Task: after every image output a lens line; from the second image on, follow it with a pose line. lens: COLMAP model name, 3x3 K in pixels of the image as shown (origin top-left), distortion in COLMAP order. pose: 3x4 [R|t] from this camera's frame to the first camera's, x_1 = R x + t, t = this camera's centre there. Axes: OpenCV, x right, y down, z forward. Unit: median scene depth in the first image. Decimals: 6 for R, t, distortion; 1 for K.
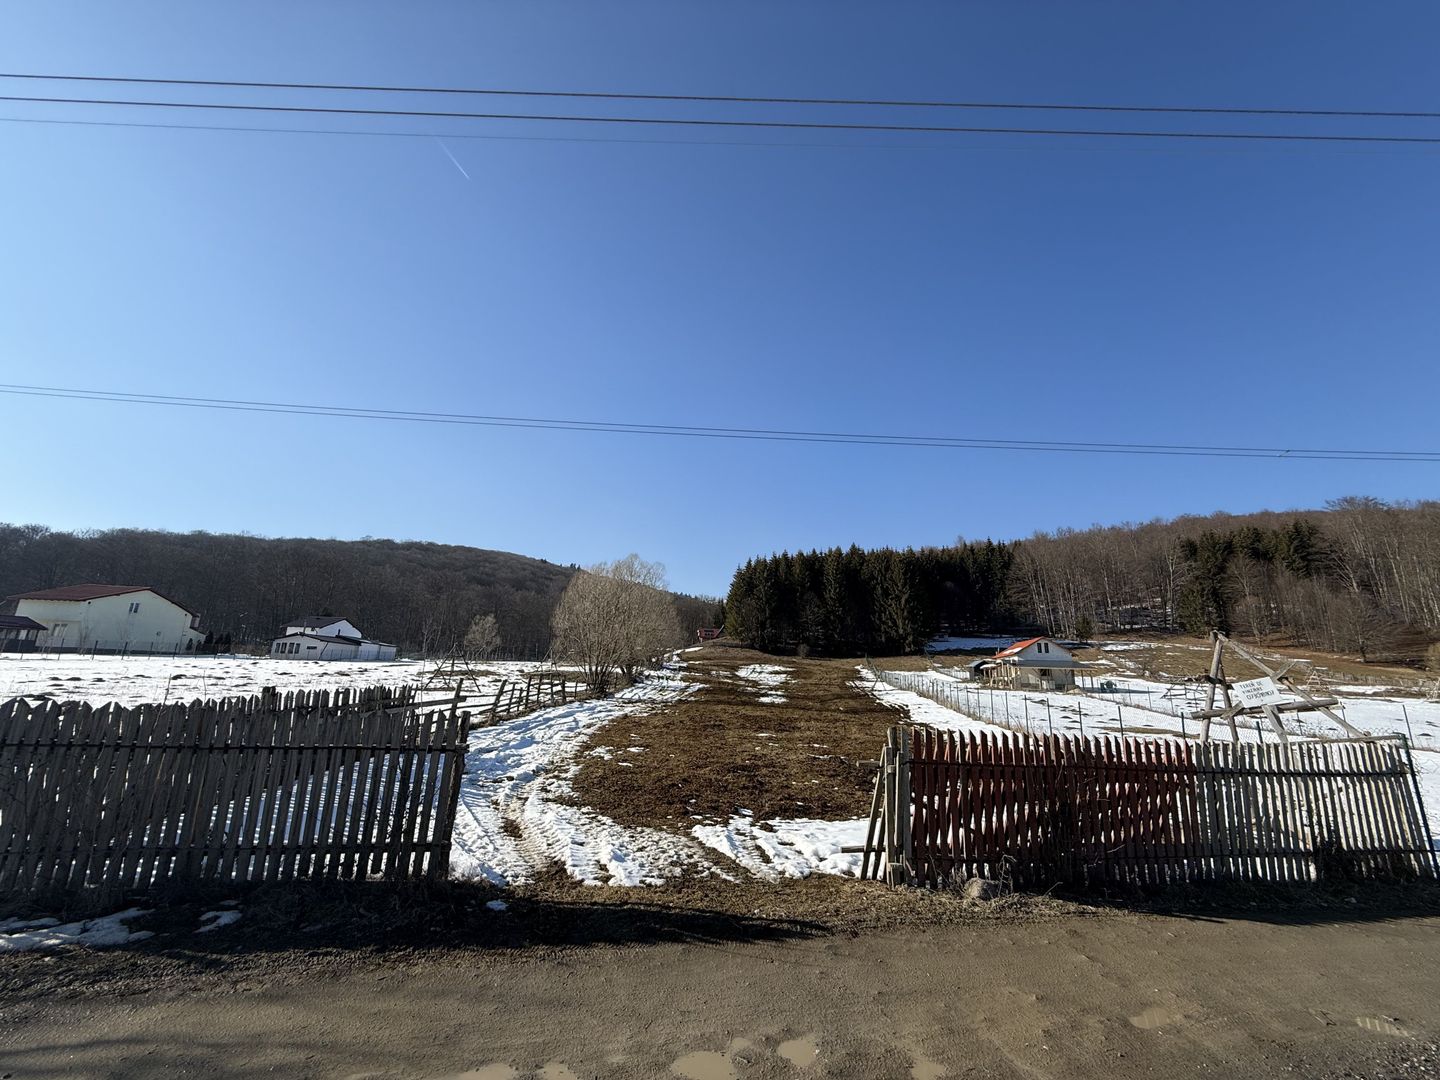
lens RADIAL K [[573.6, 0, 715.9], [0, 573.6, 541.2], [0, 0, 1]] dist [-0.000190, -0.000051]
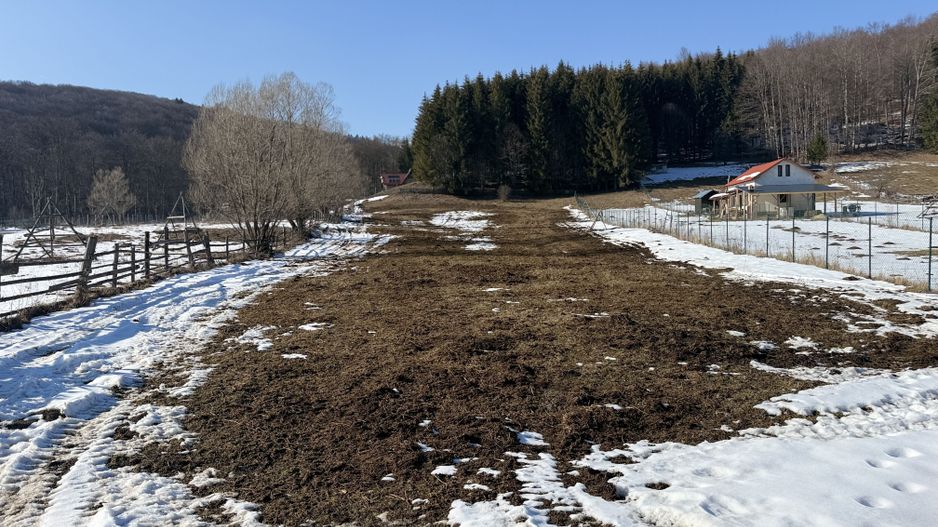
lens RADIAL K [[651.6, 0, 465.4], [0, 651.6, 266.6], [0, 0, 1]] dist [0.110112, -0.158959]
pose [[0.993830, -0.065074, 0.089819, -0.004391], [0.036451, 0.956448, 0.289619, 0.012931], [-0.104754, -0.284558, 0.952918, 0.042082]]
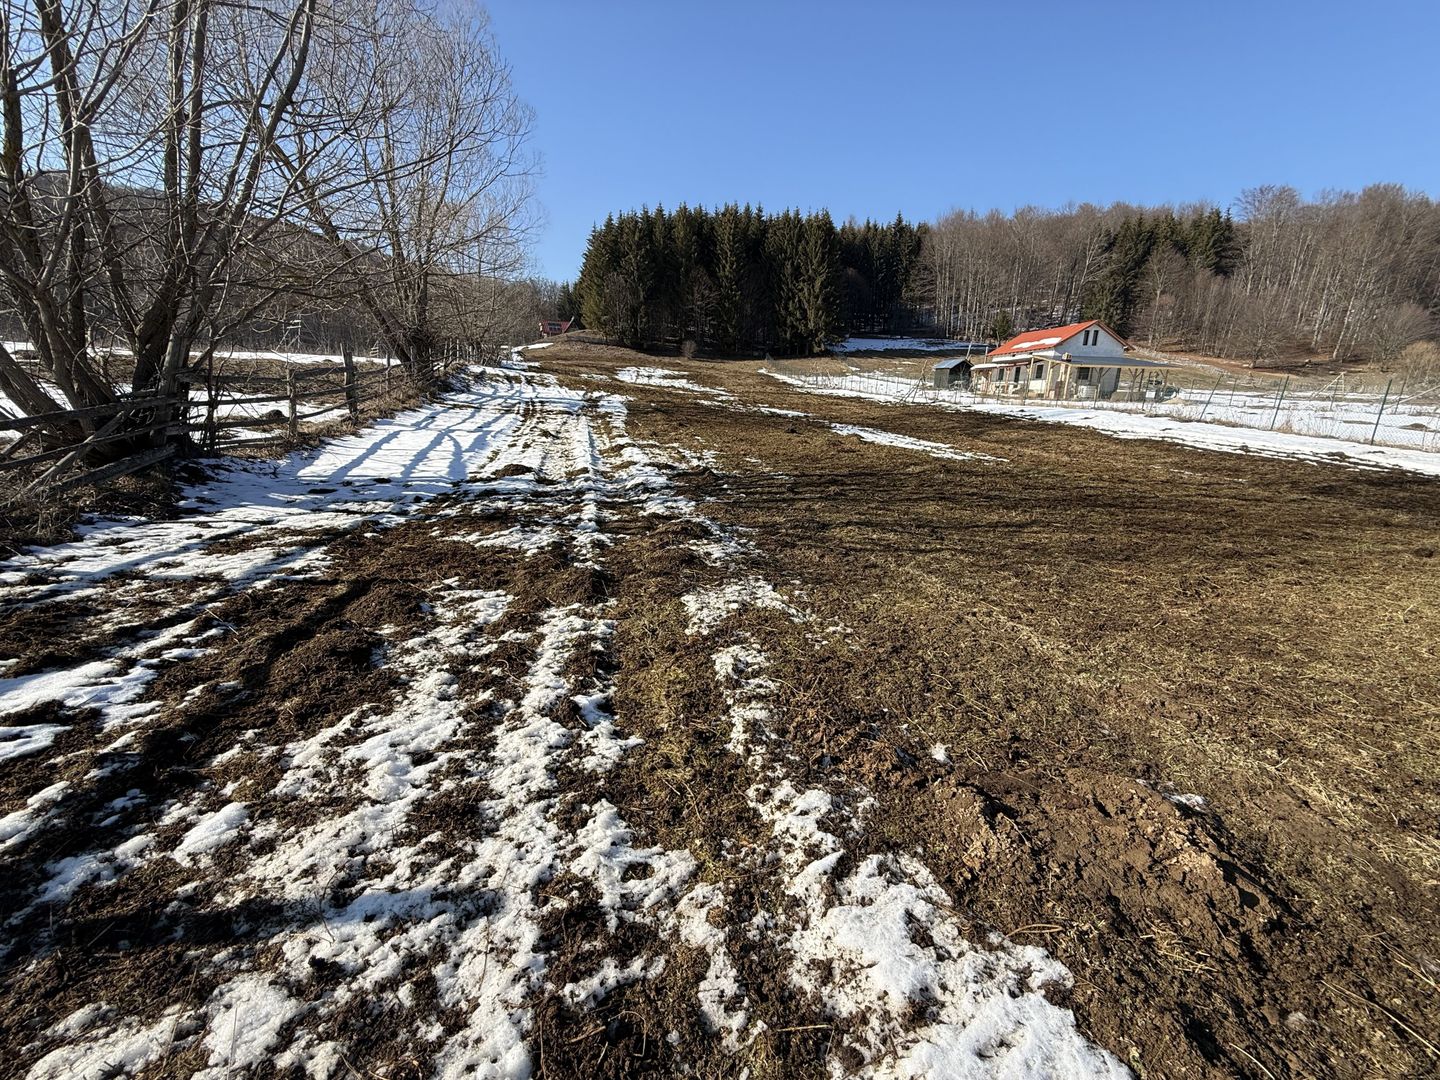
lens RADIAL K [[573.6, 0, 715.9], [0, 573.6, 541.2], [0, 0, 1]] dist [-0.000190, -0.000051]
pose [[0.964547, -0.070890, 0.254213, -0.039143], [-0.058901, 0.881129, 0.469194, 0.078081], [-0.257256, -0.467533, 0.845714, 0.314932]]
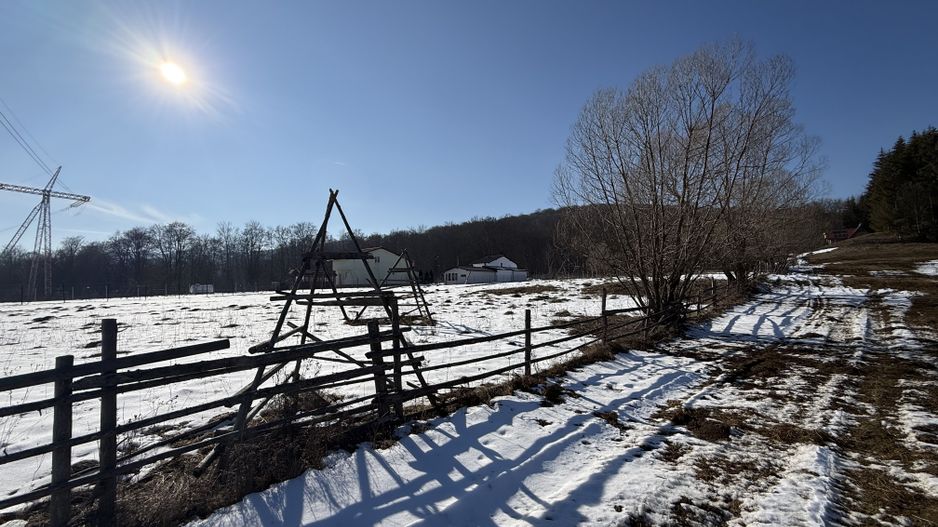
lens RADIAL K [[373.7, 0, 466.3], [0, 373.7, 263.2], [0, 0, 1]] dist [0.000288, -0.000308]
pose [[0.706346, -0.091550, -0.701921, -0.037975], [0.205822, 0.975321, 0.079910, 0.059519], [0.677283, -0.200915, 0.707758, 0.256591]]
